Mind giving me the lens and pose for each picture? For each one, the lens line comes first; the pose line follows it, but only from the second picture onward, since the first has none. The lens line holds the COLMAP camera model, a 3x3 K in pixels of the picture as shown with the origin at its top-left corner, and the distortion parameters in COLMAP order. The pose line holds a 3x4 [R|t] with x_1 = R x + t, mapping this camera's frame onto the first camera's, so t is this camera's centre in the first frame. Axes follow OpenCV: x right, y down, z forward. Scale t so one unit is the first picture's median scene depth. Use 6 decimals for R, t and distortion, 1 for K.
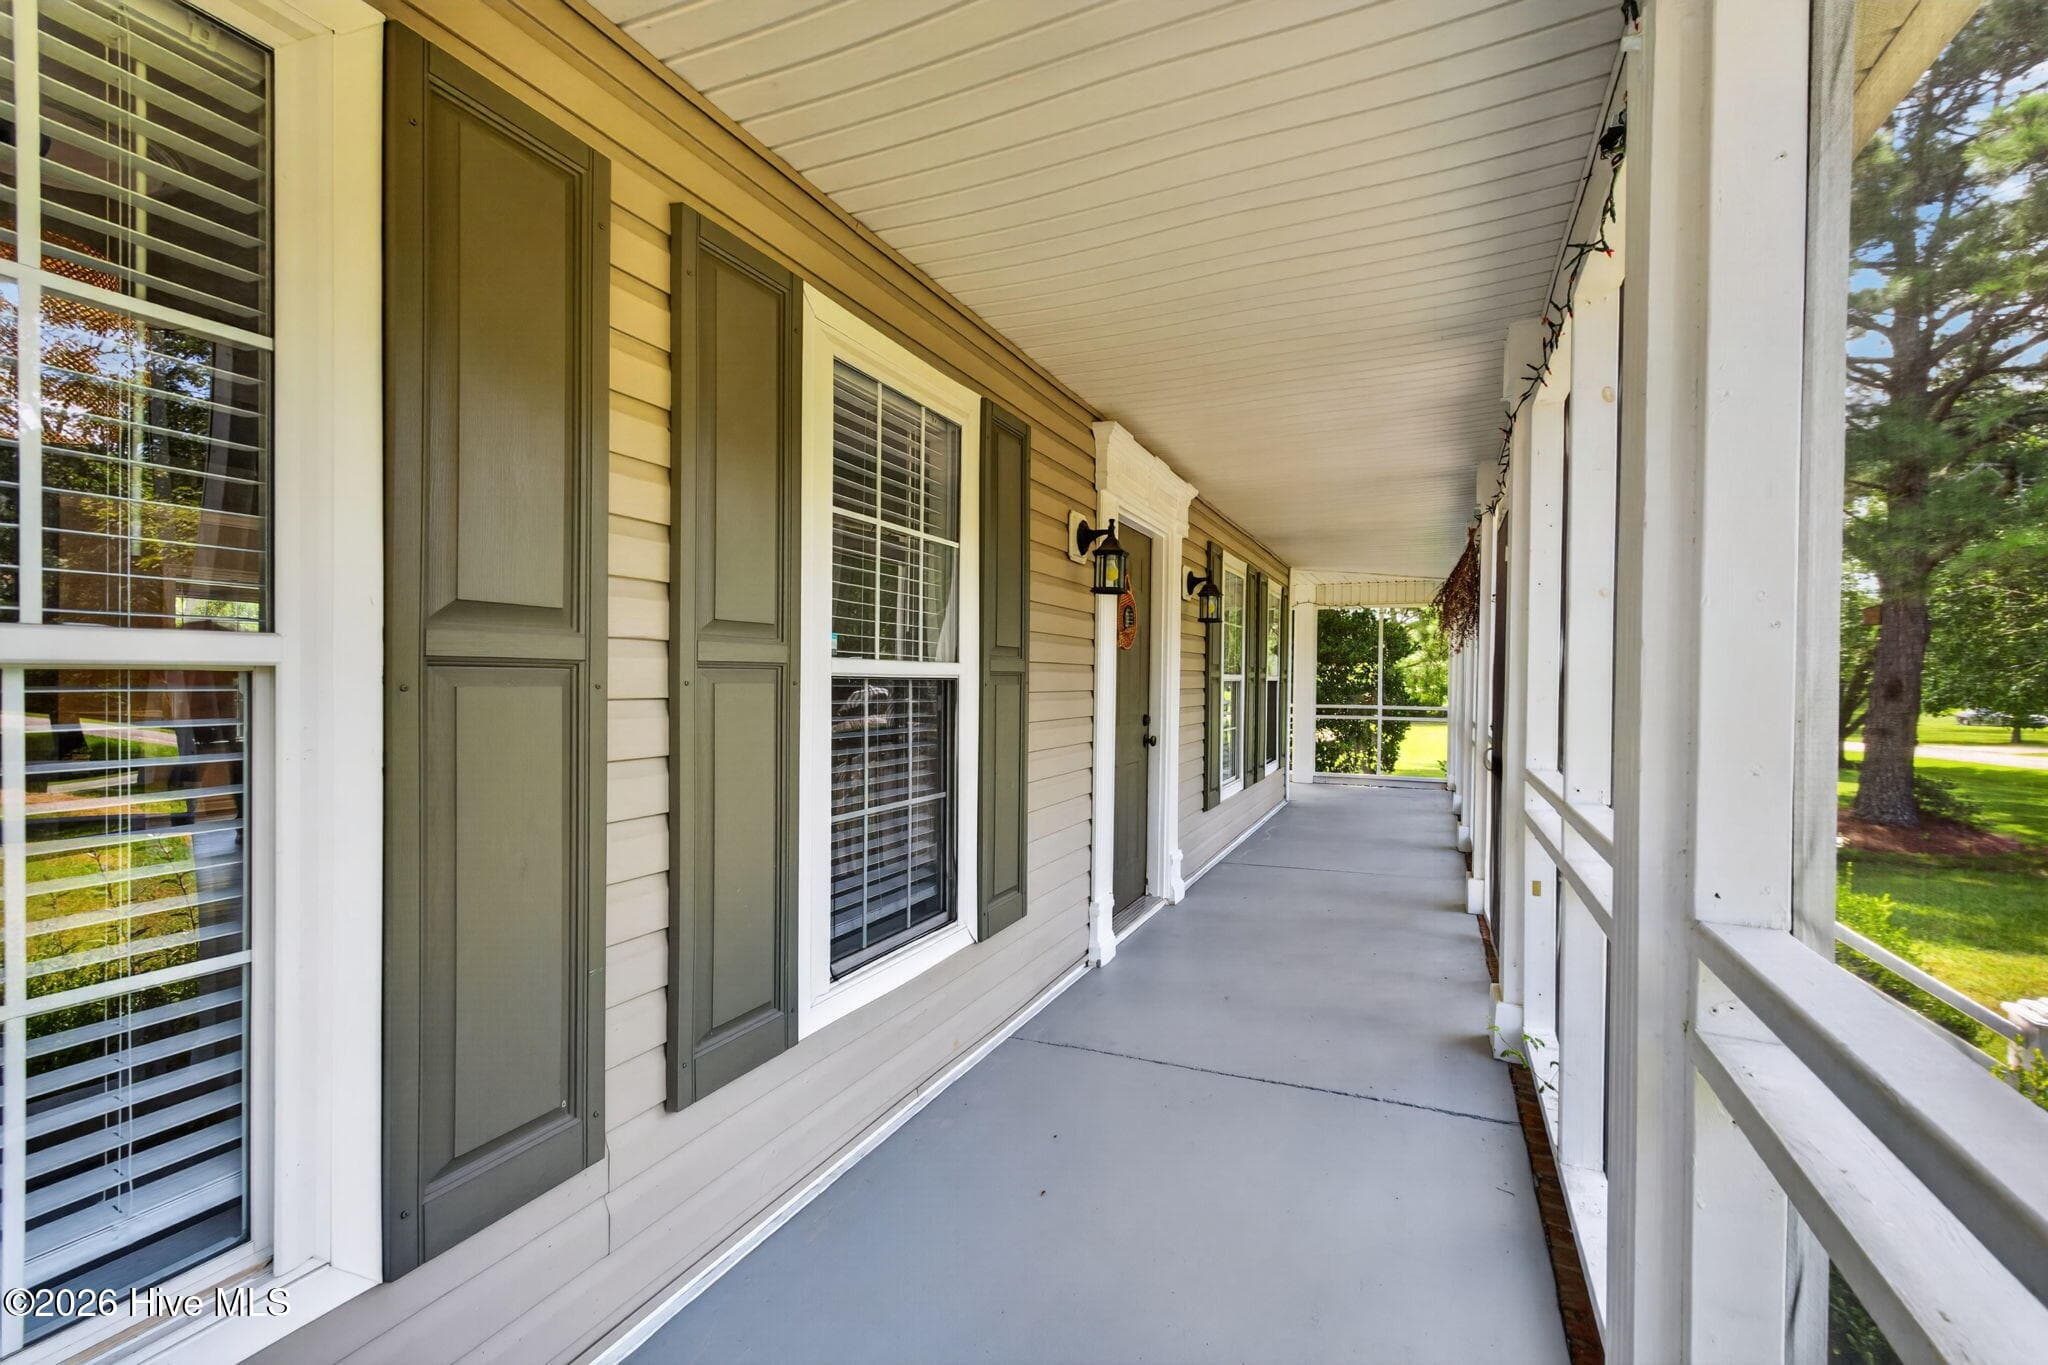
lens RADIAL K [[905.6, 0, 1019.0], [0, 905.6, 694.0], [0, 0, 1]] dist [0.000303, -0.000317]
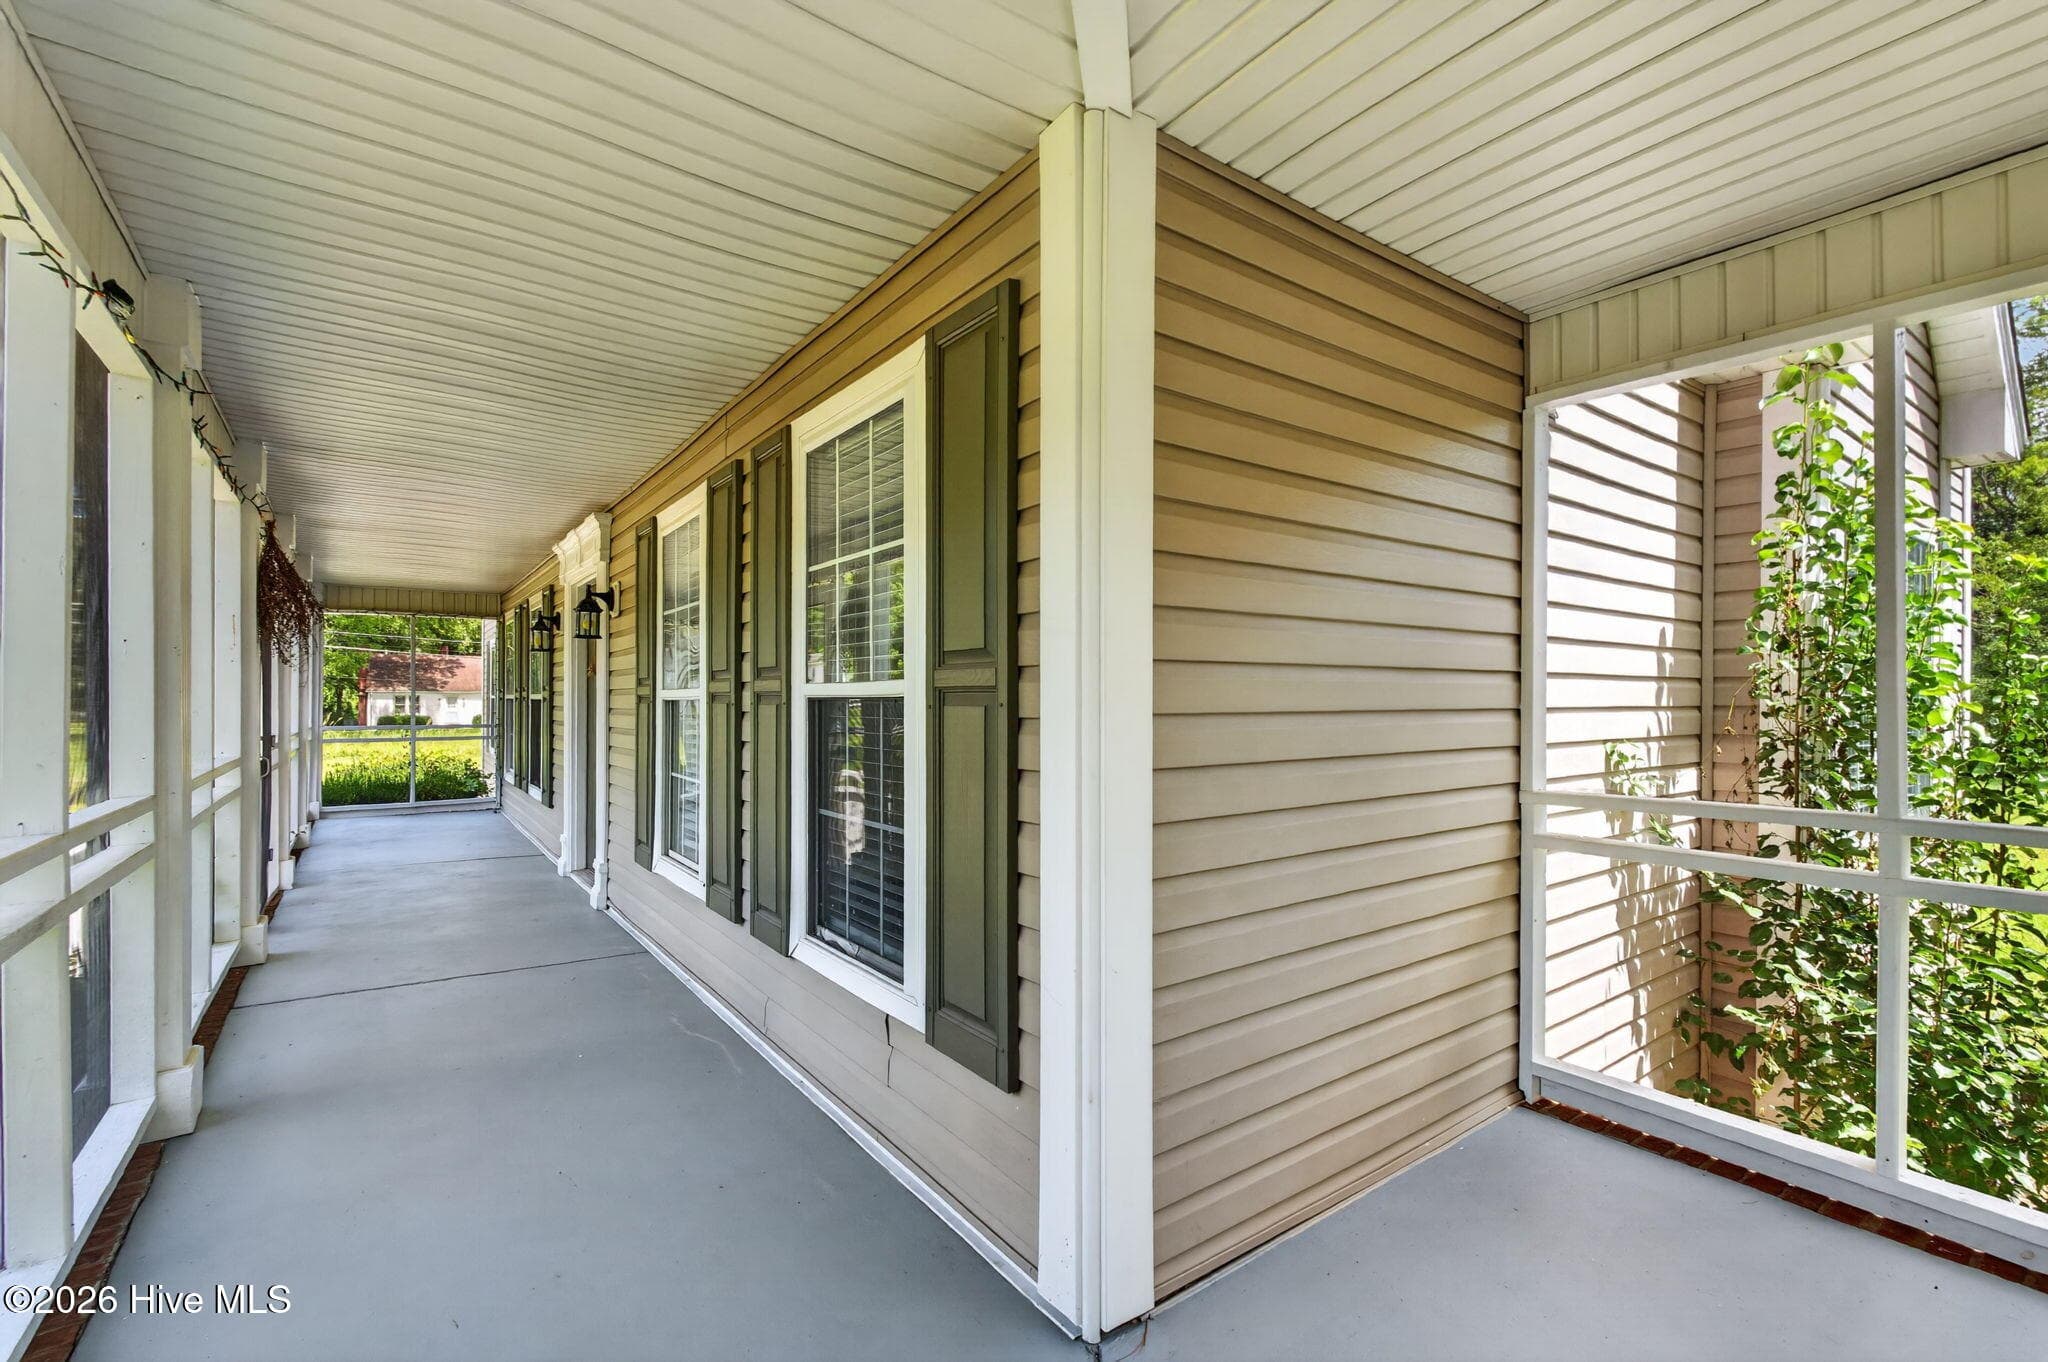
lens RADIAL K [[905.6, 0, 1019.0], [0, 905.6, 692.5], [0, 0, 1]] dist [0.000303, -0.000317]
pose [[-0.479841, -0.009980, -0.877299, 0.645108], [-0.014251, 0.999892, -0.003580, -0.020777], [0.877240, 0.010785, -0.479932, 1.553671]]
